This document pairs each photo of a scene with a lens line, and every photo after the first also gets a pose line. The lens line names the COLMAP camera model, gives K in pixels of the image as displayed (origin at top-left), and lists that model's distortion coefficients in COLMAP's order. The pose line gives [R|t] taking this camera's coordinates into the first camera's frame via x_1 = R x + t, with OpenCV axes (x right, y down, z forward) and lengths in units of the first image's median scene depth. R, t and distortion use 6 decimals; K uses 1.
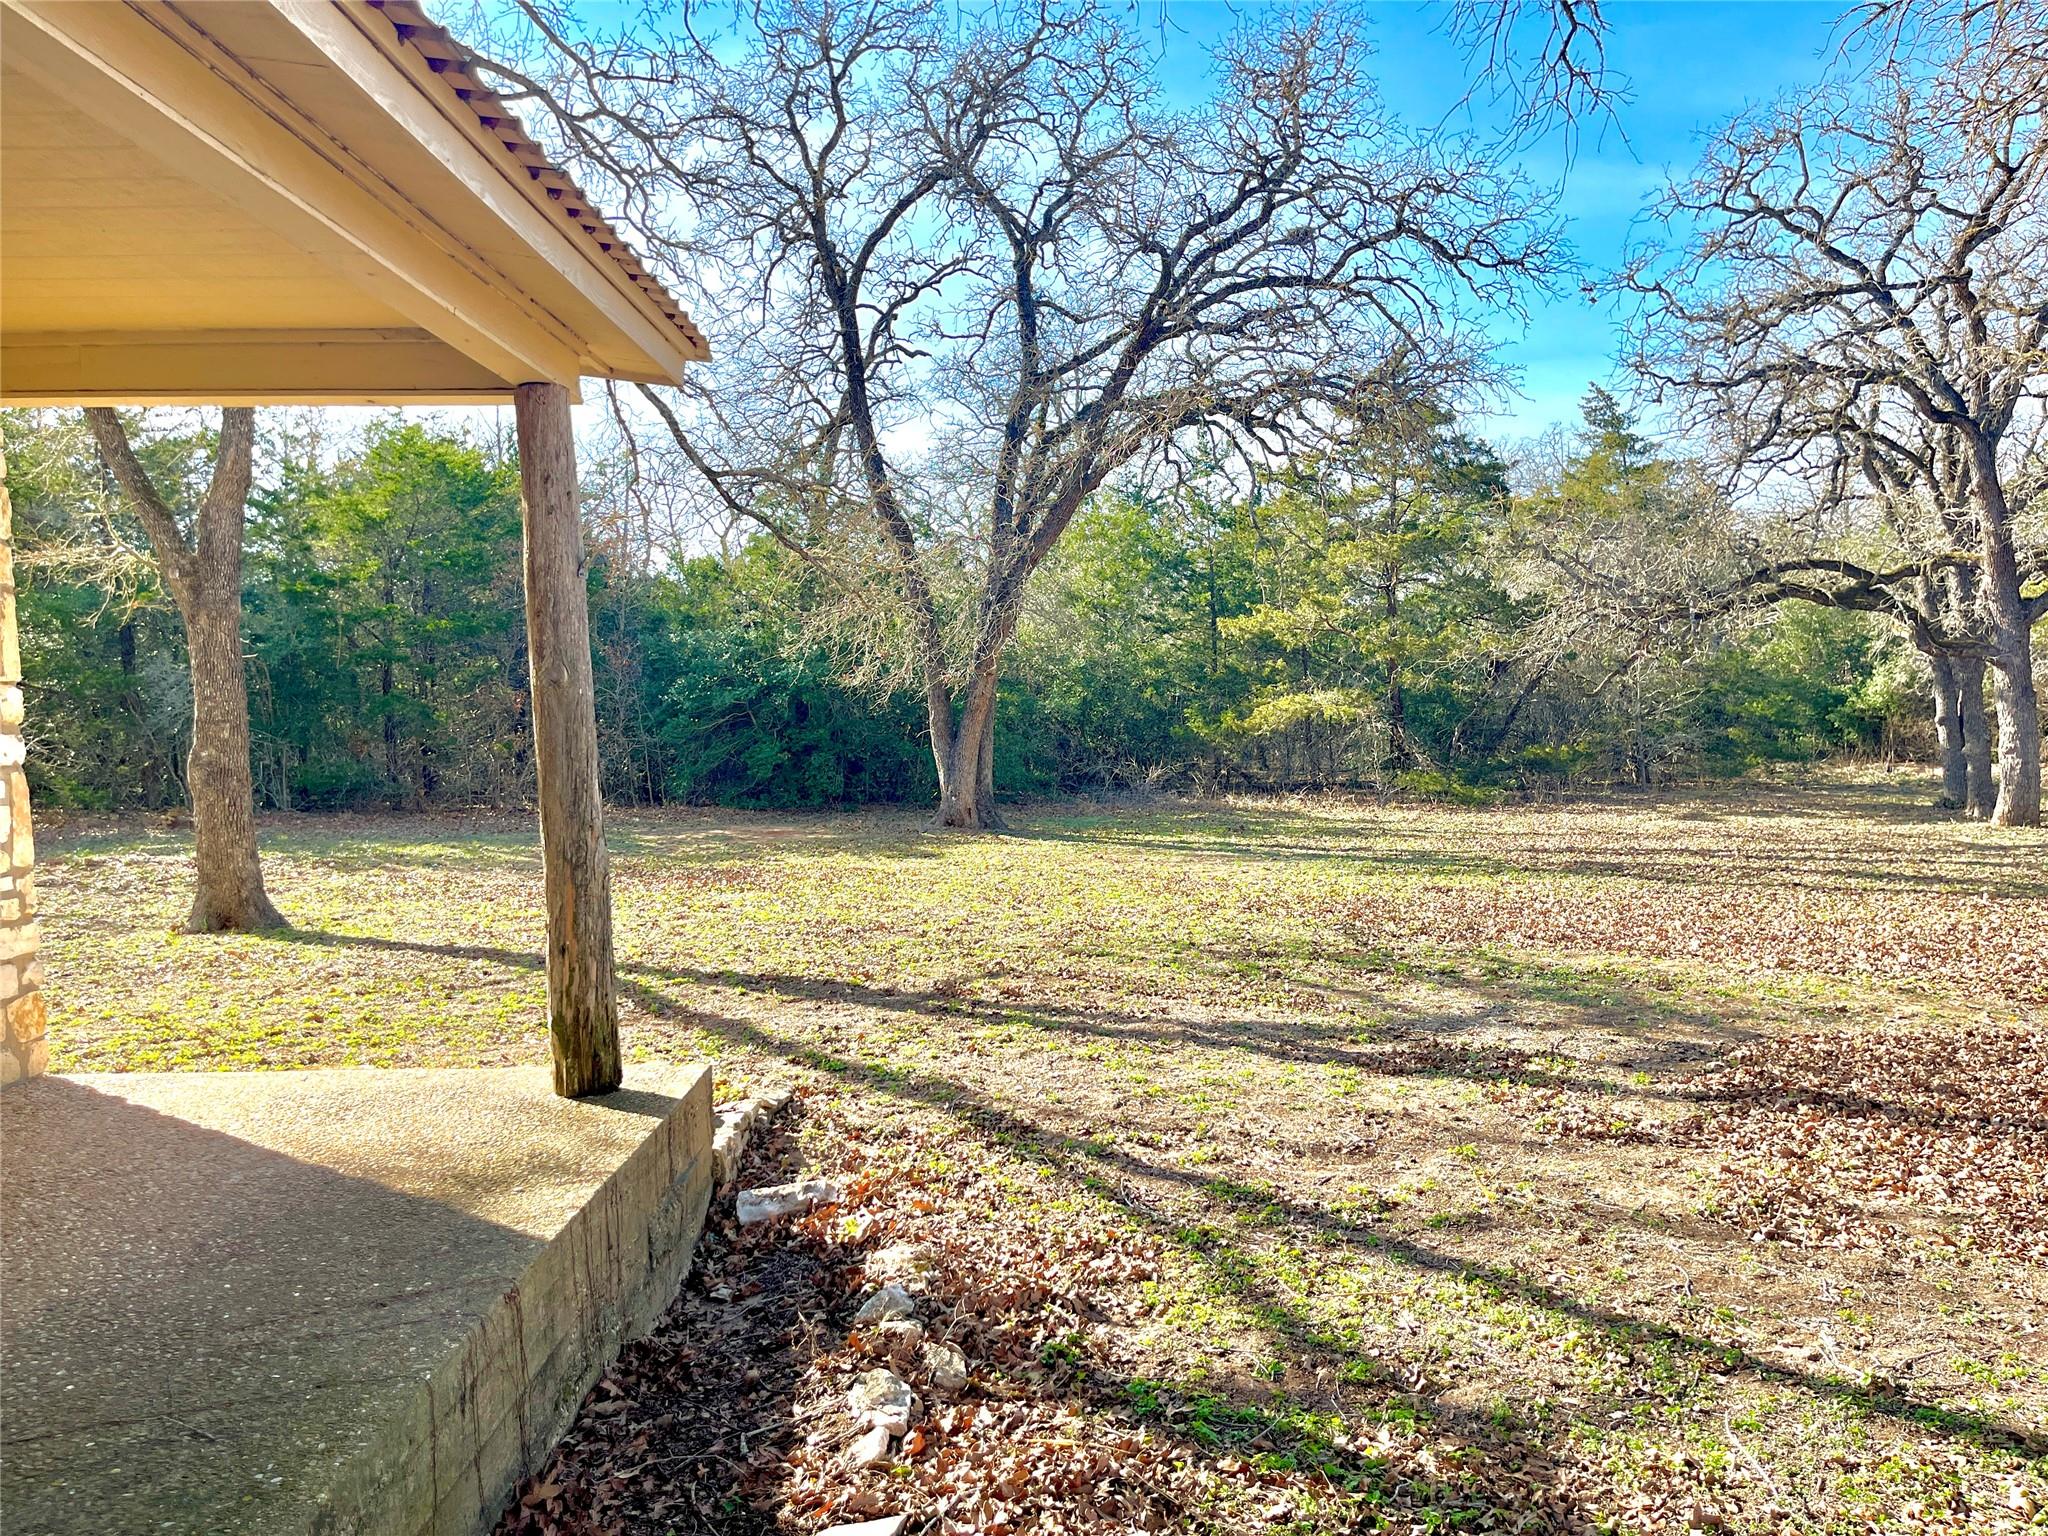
lens RADIAL K [[1539.4, 0, 1021.5], [0, 1539.4, 761.8], [0, 0, 1]] dist [0.036639, -0.042859]
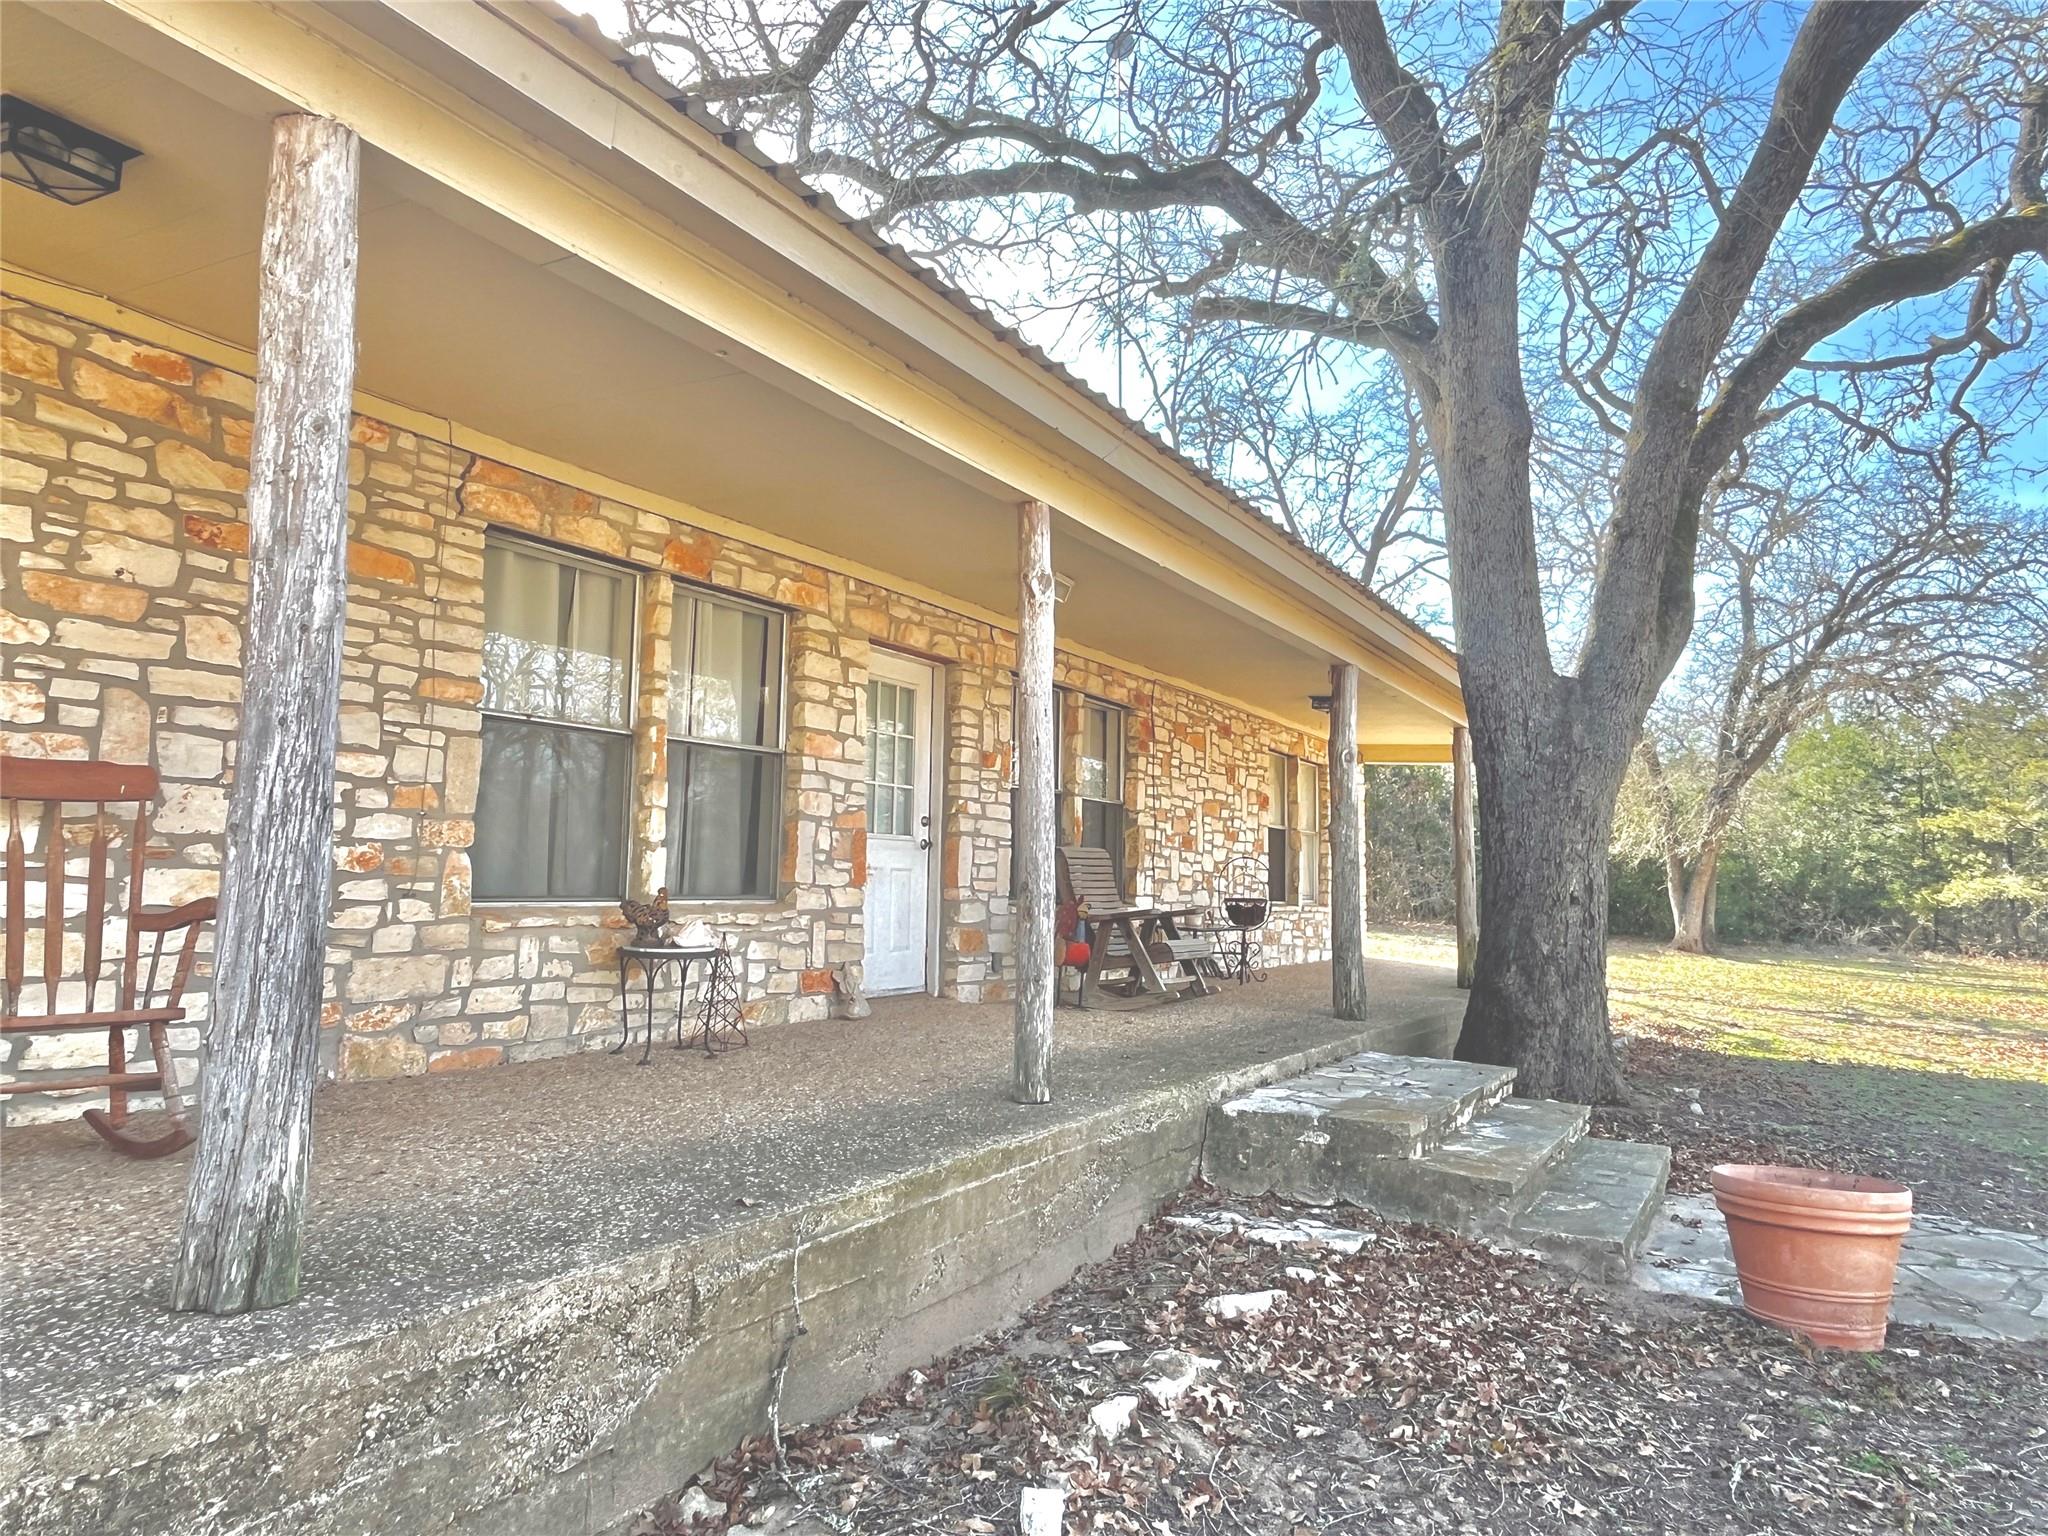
lens RADIAL K [[1287.0, 0, 1027.6], [0, 1287.0, 751.5], [0, 0, 1]] dist [-0.010401, -0.002003]
pose [[0.863834, 0.009985, -0.503677, 0.035684], [-0.072407, 0.991884, -0.104518, 0.031107], [0.498546, 0.126756, 0.857546, -0.486825]]
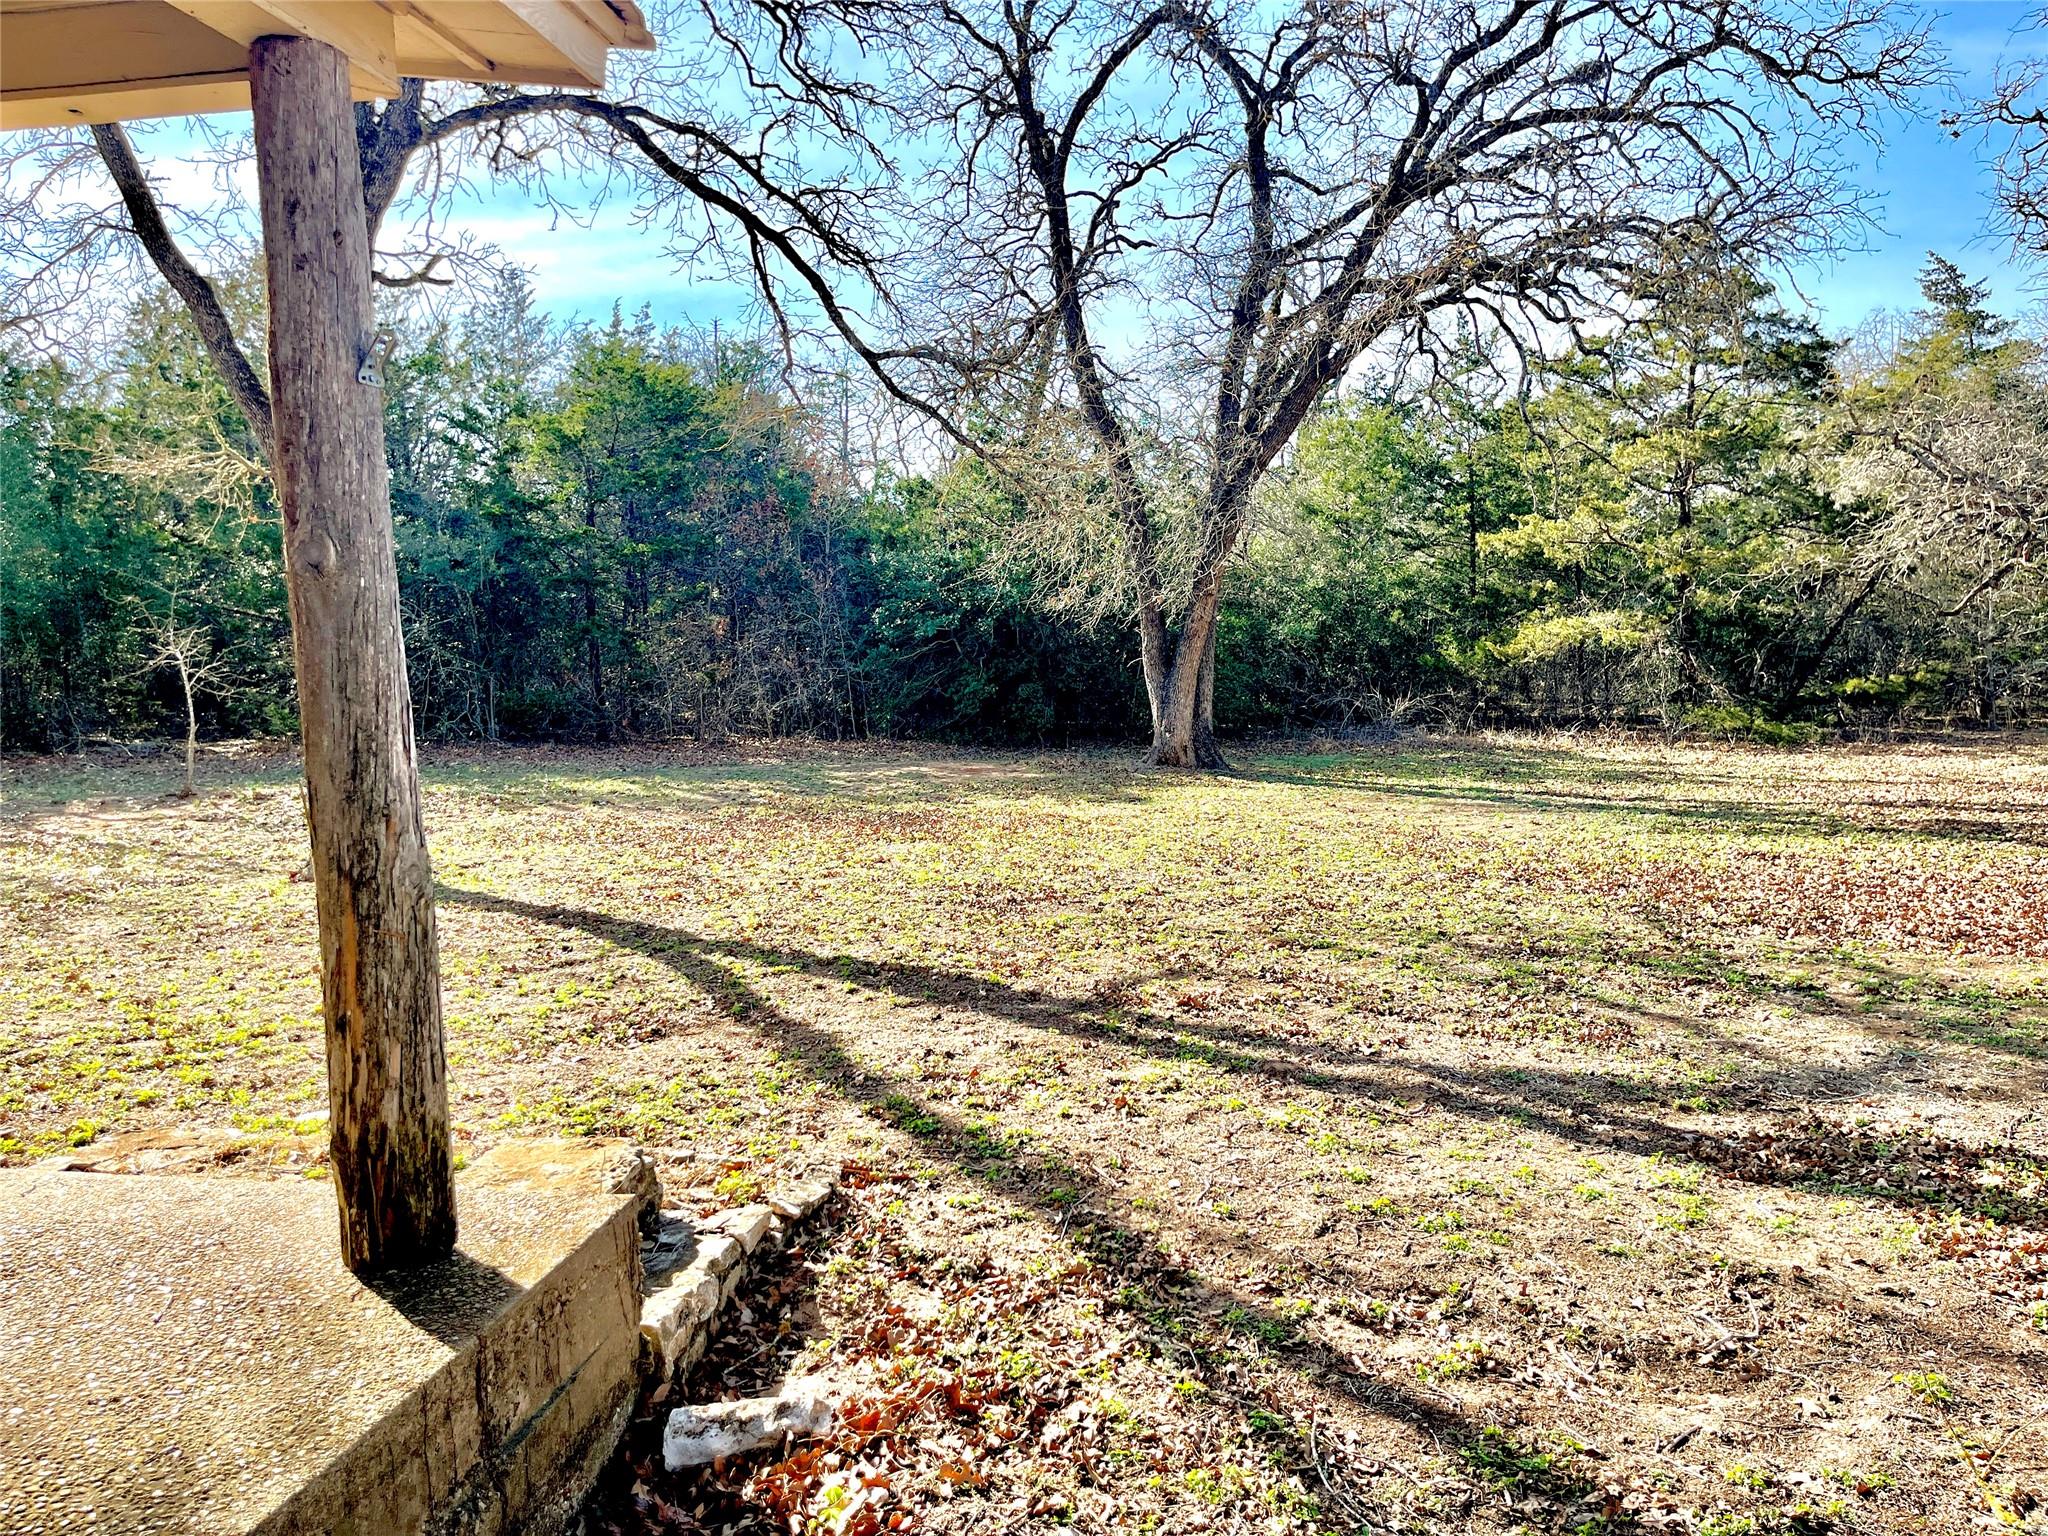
lens RADIAL K [[1539.4, 0, 1022.1], [0, 1539.4, 764.0], [0, 0, 1]] dist [0.036639, -0.042859]
pose [[0.987813, 0.010216, -0.155311, 0.012512], [-0.002869, 0.998869, 0.047457, -0.001409], [0.155620, -0.046433, 0.986725, 0.117601]]
